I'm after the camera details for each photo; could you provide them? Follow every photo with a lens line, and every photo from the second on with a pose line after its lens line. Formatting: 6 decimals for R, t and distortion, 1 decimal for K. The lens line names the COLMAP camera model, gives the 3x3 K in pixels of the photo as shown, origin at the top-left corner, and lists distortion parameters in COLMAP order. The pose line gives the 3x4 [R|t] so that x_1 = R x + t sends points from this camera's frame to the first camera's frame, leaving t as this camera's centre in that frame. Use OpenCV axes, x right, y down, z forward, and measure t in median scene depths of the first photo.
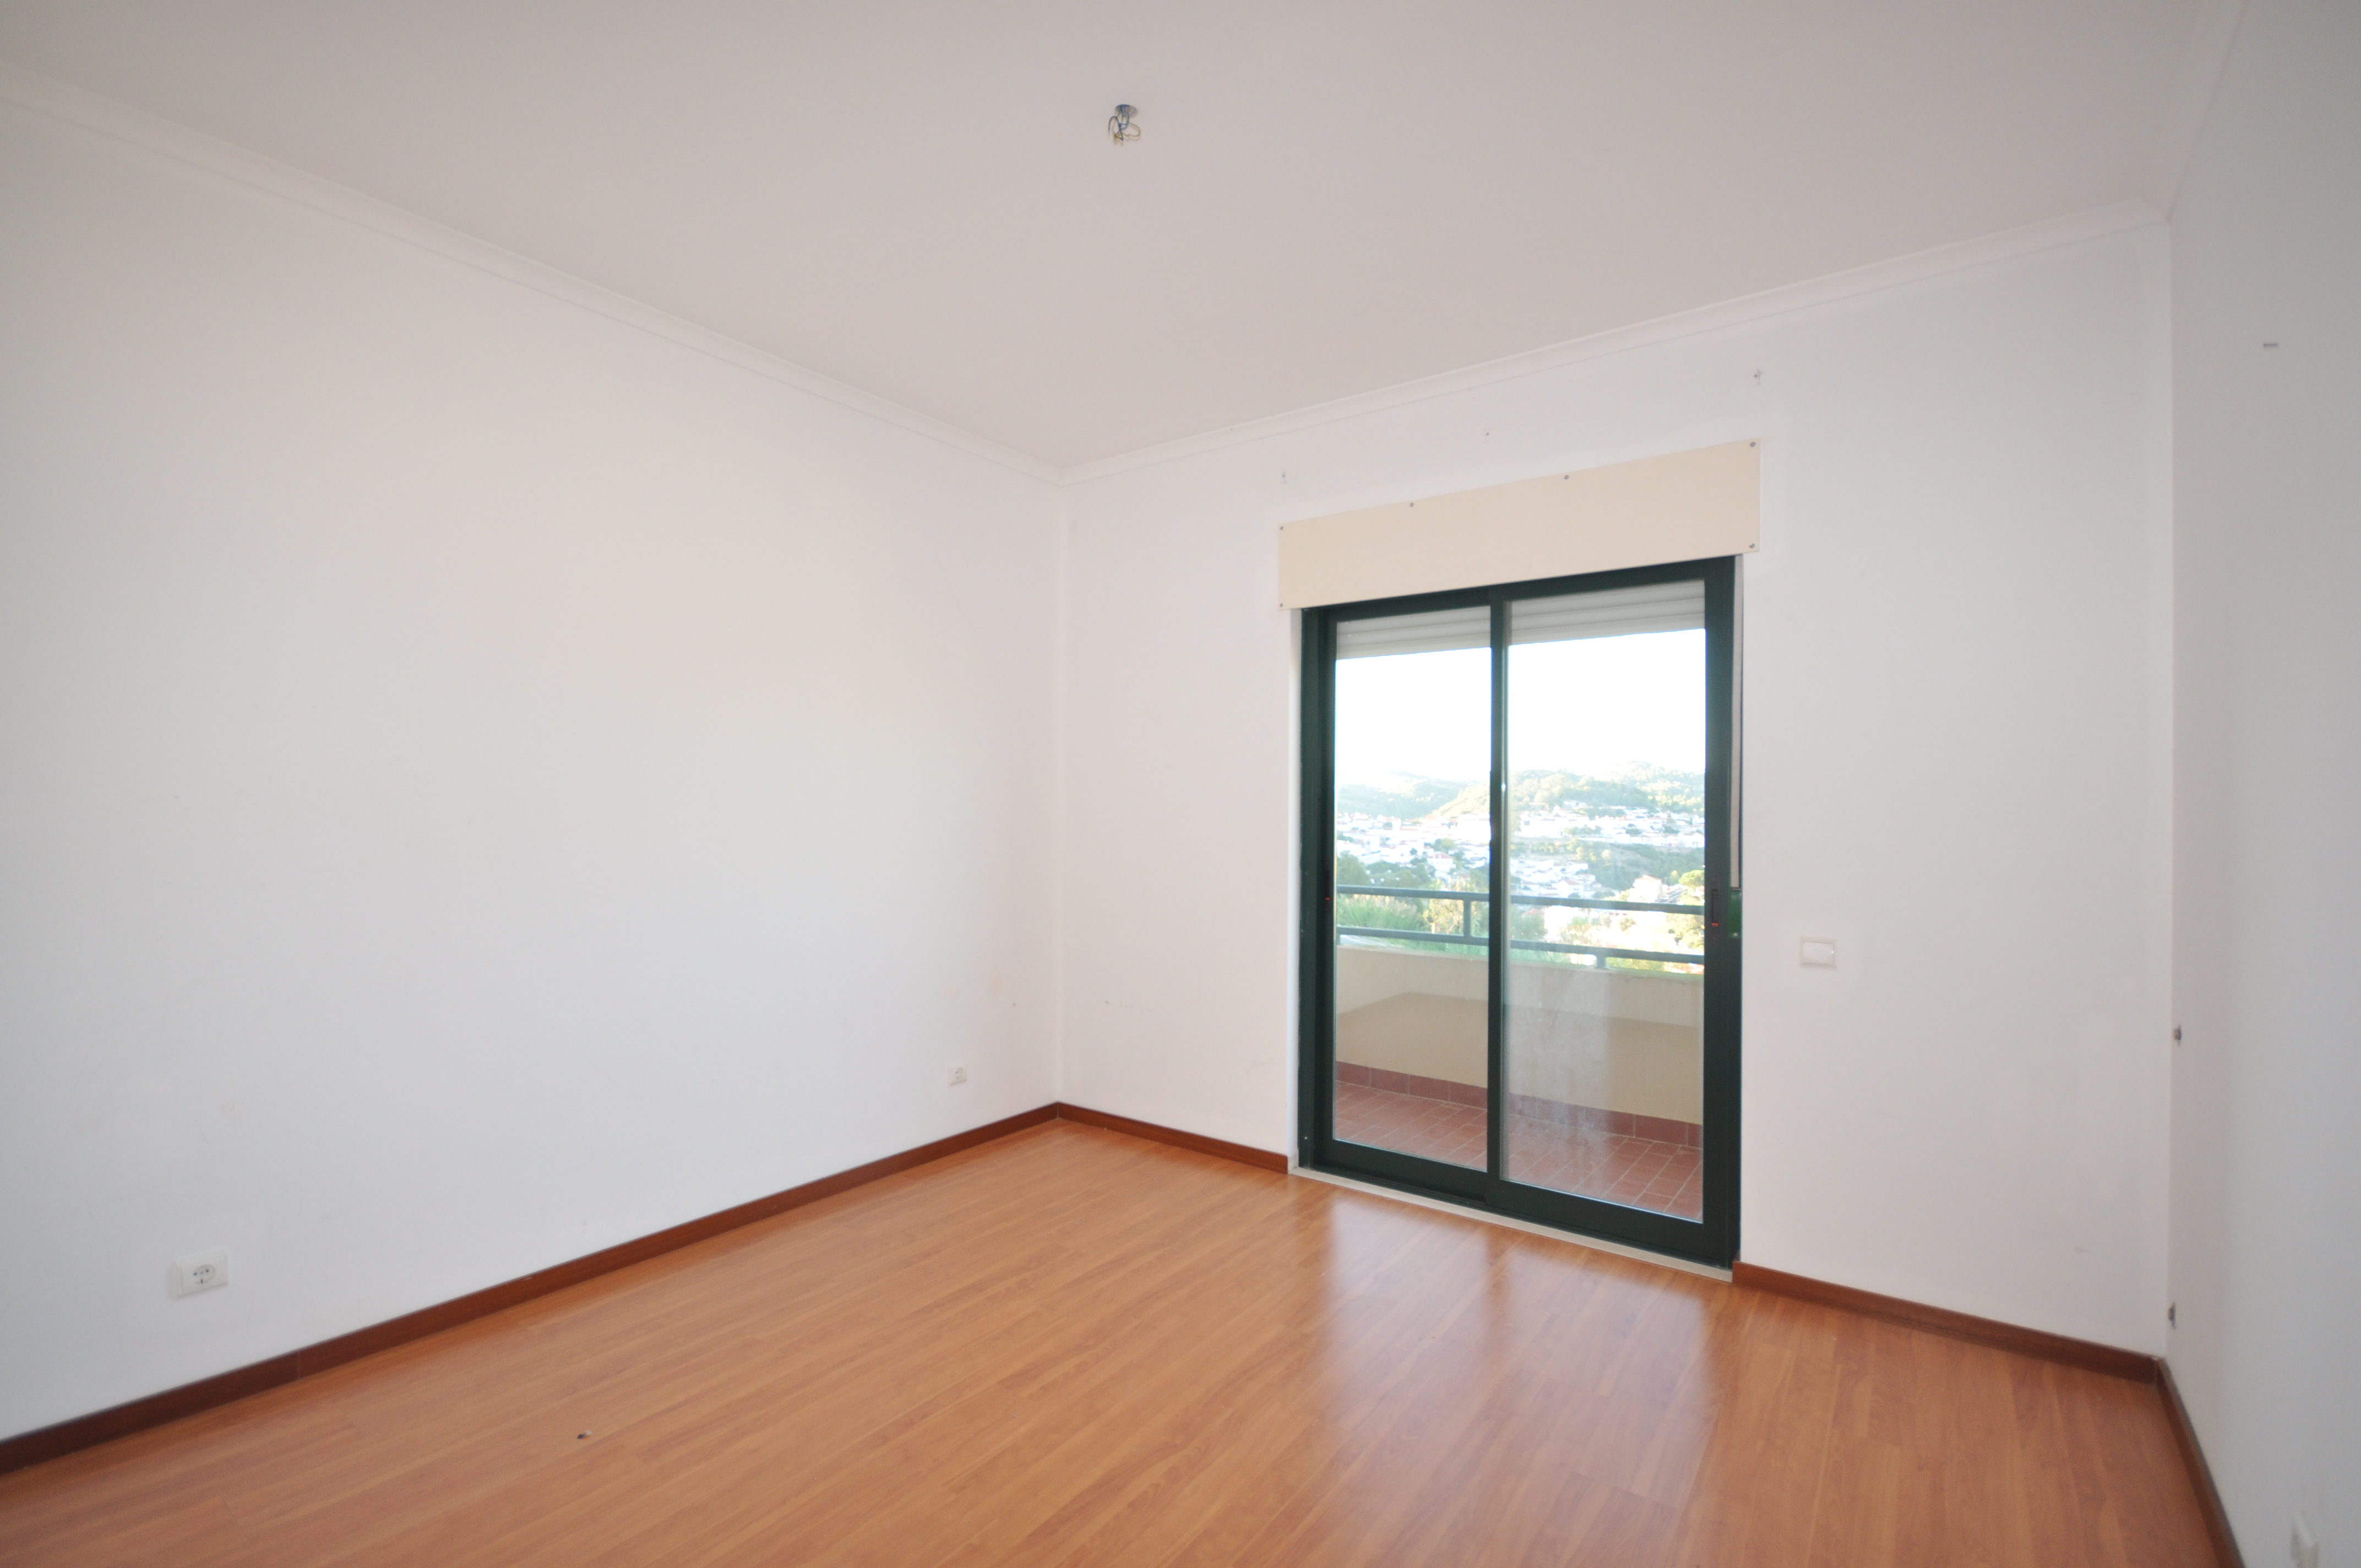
lens RADIAL K [[1031.0, 0, 1183.9], [0, 1031.0, 804.7], [0, 0, 1]] dist [0.014197, -0.016127]
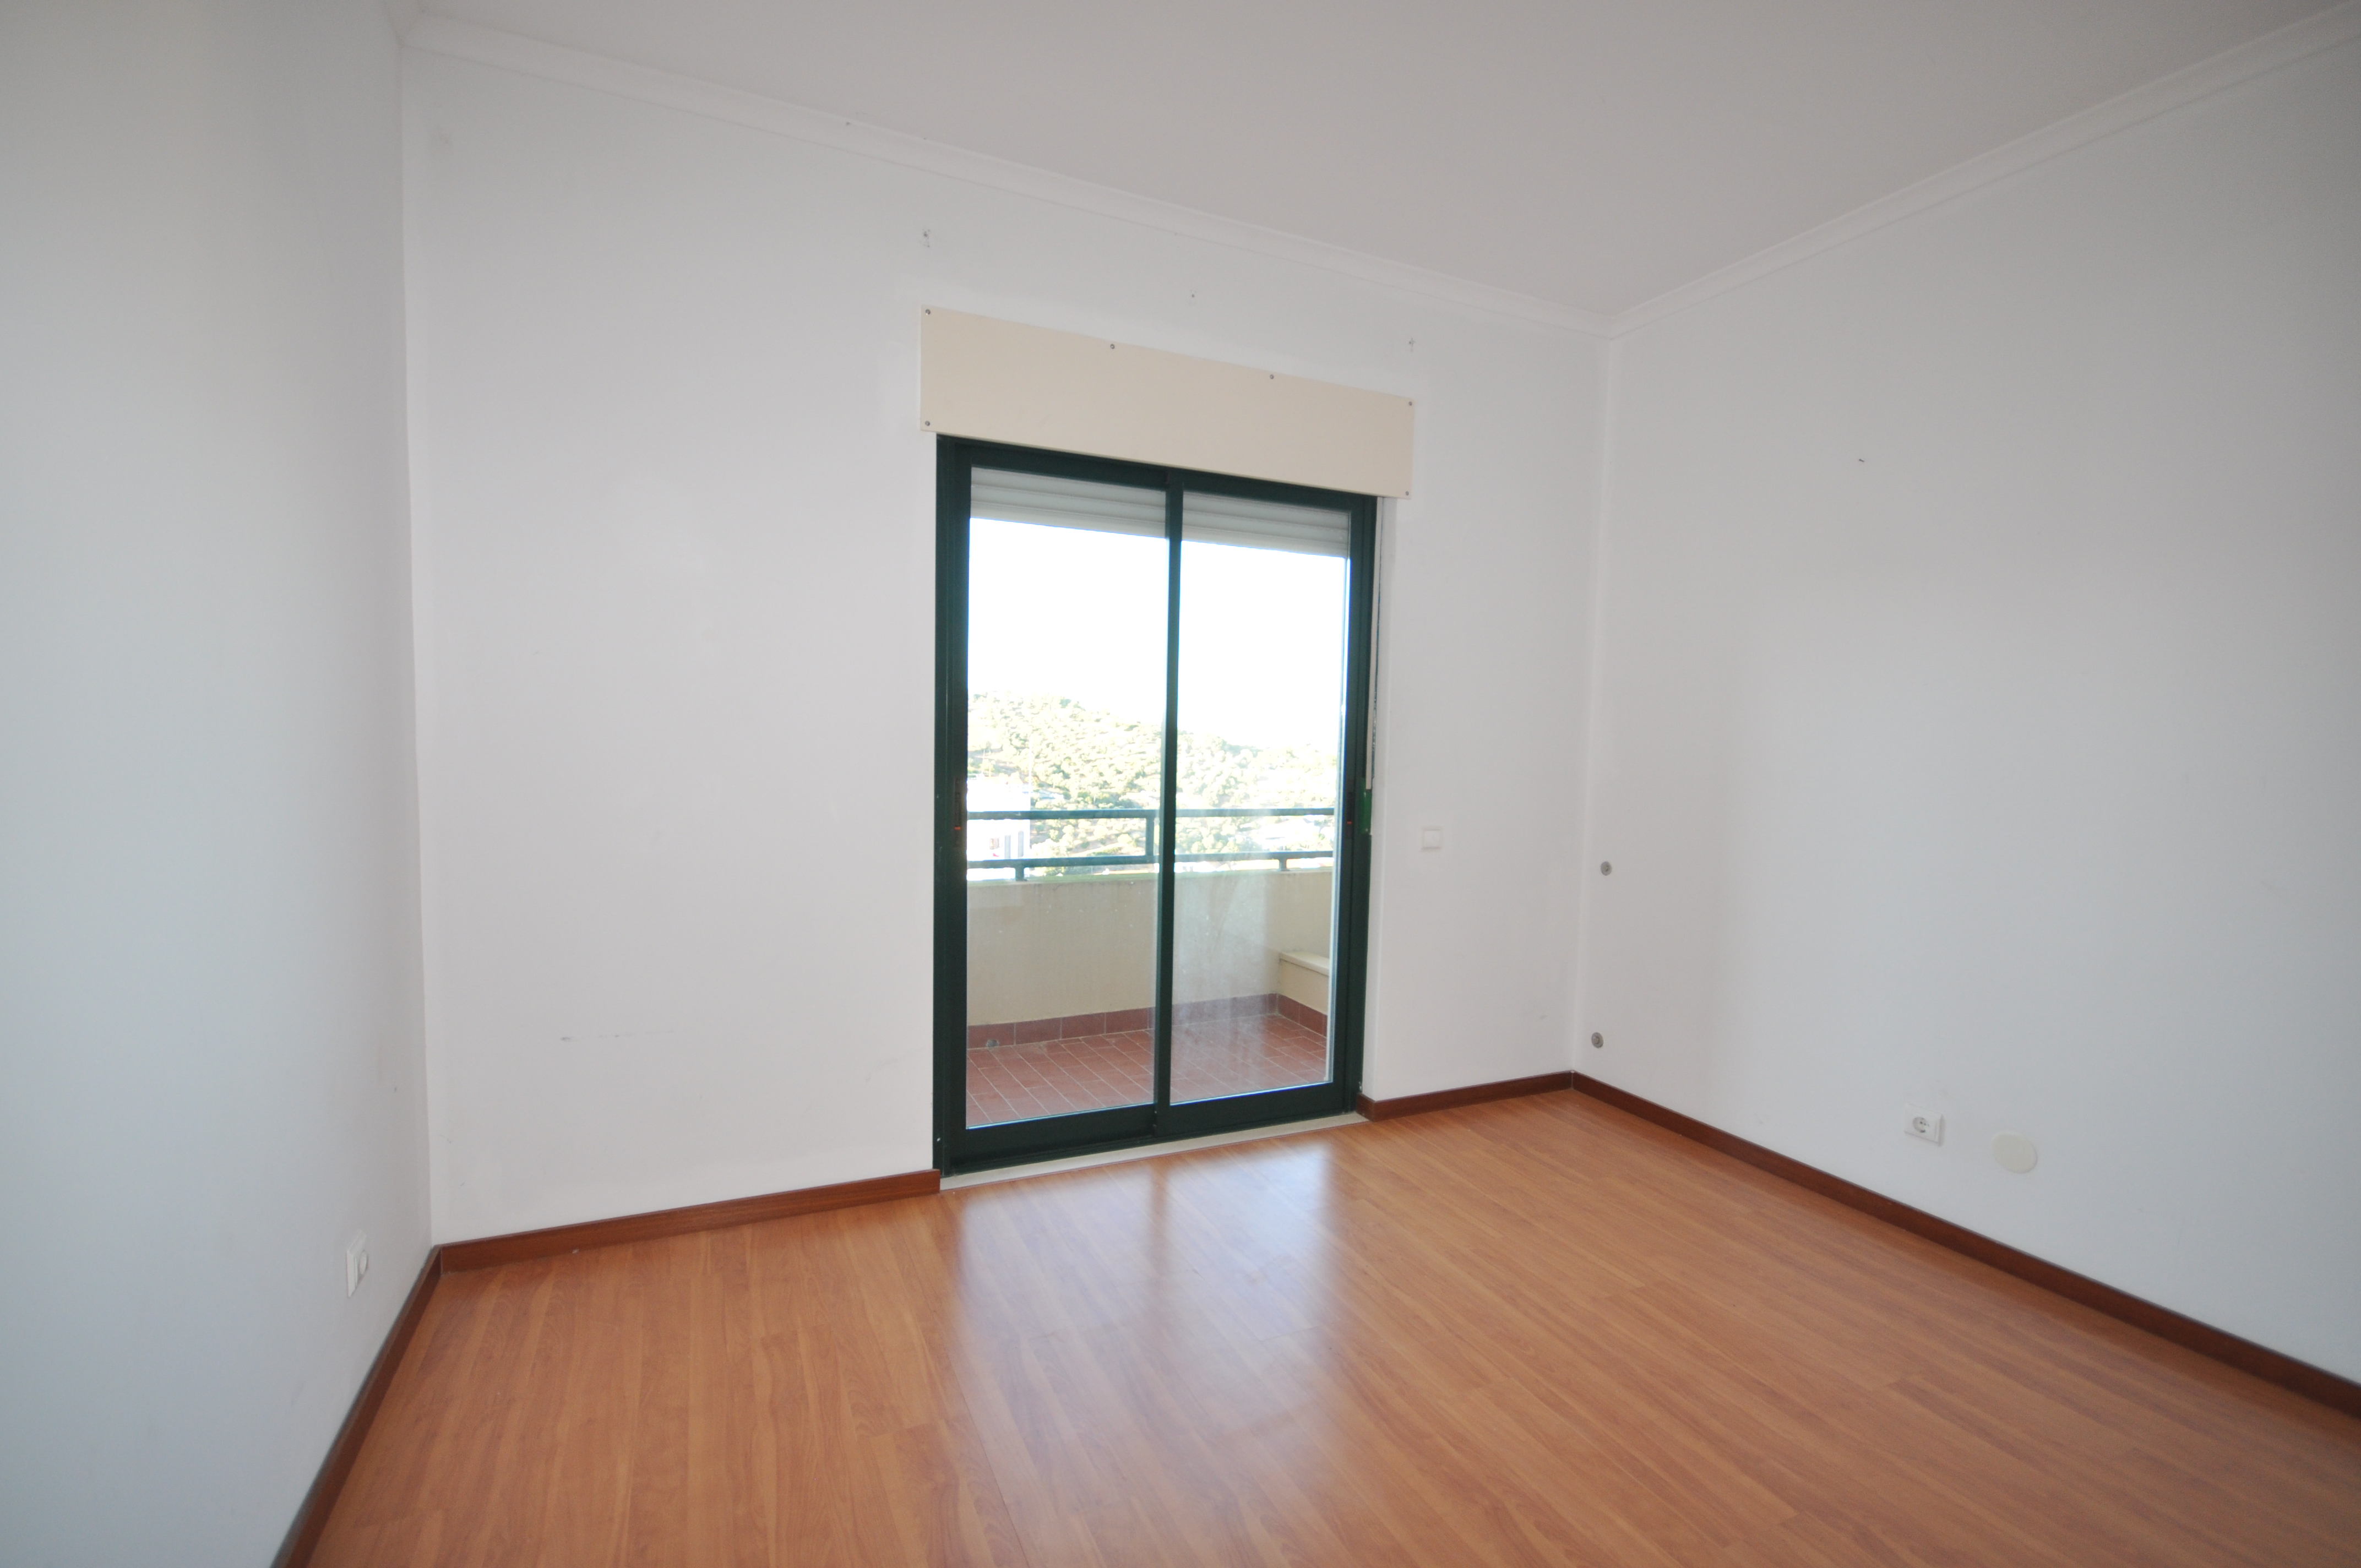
lens RADIAL K [[1033.9, 0, 1179.5], [0, 1033.9, 800.8], [0, 0, 1]] dist [-0.000284, 0.000318]
pose [[0.485147, -0.051617, 0.872908, -0.510797], [-0.022413, 0.997194, 0.071423, 0.013218], [-0.874145, -0.054215, 0.482629, 0.546977]]
